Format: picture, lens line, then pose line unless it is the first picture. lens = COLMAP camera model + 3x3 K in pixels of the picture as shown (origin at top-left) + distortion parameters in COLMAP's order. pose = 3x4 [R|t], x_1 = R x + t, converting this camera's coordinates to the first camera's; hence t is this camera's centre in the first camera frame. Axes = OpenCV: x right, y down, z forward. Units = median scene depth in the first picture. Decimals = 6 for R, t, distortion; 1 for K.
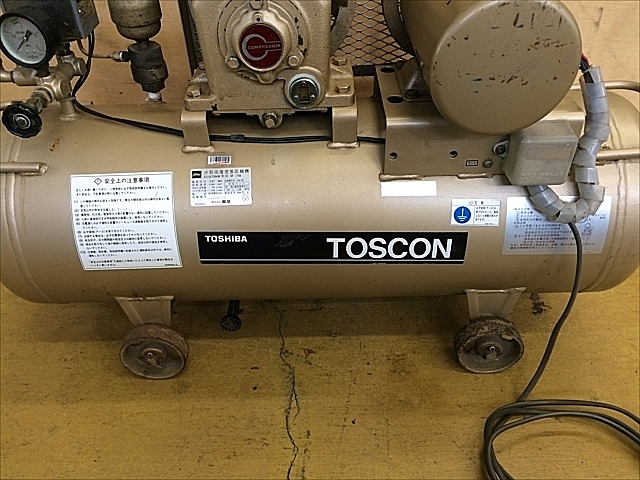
lens RADIAL K [[544.8, 0, 320.0], [0, 544.8, 240.0], [0, 0, 1]] dist [0.074138, -0.108924]
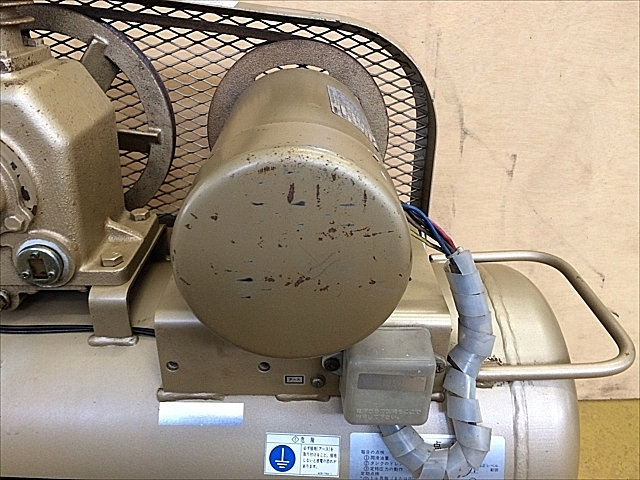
lens RADIAL K [[544.8, 0, 320.0], [0, 544.8, 240.0], [0, 0, 1]] dist [0.074138, -0.108924]
pose [[0.998834, 0.038300, 0.029382, 0.277004], [-0.031840, 0.980220, -0.195334, -0.173906], [-0.036282, 0.194170, 0.980297, 0.314509]]
